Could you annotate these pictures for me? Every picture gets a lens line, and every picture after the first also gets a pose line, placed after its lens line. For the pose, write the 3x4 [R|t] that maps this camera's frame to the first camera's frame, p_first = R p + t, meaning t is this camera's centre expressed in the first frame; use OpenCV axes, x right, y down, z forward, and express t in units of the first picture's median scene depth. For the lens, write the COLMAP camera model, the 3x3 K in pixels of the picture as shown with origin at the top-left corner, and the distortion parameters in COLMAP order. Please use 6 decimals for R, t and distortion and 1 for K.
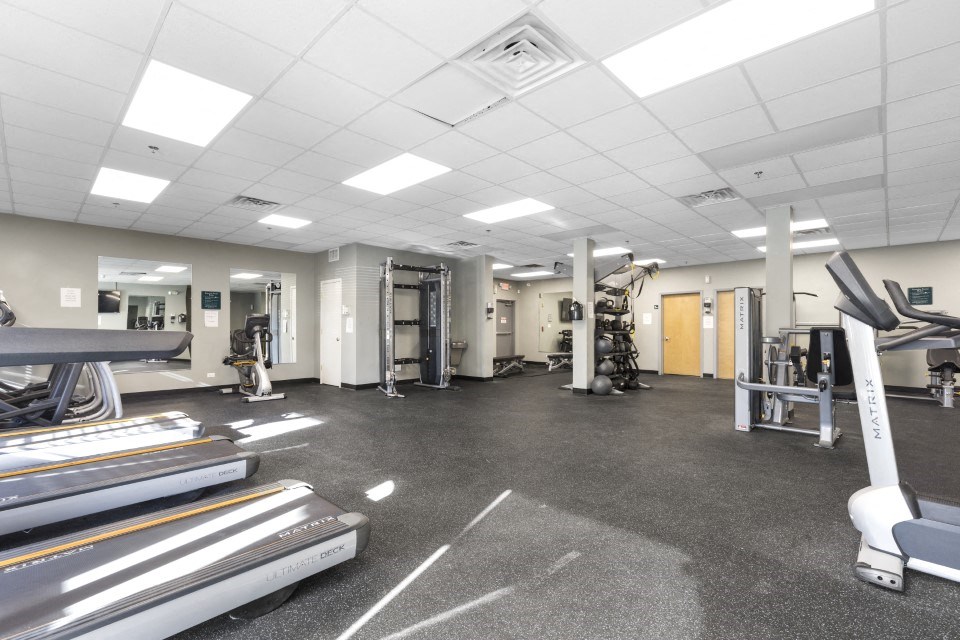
lens RADIAL K [[431.3, 0, 478.8], [0, 431.3, 321.5], [0, 0, 1]] dist [0.003607, 0.000632]
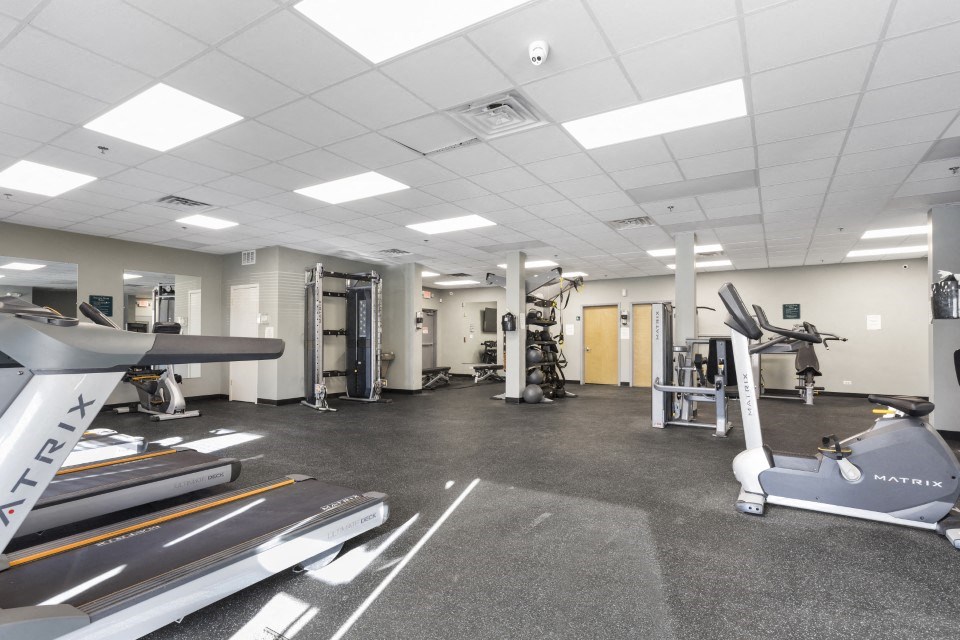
lens RADIAL K [[485.8, 0, 479.5], [0, 485.8, 325.1], [0, 0, 1]] dist [-0.000306, -0.000271]
pose [[0.977911, 0.006975, 0.208904, -0.119088], [-0.004107, 0.999891, -0.014161, 0.000064], [-0.208980, 0.012990, 0.977834, -0.158825]]
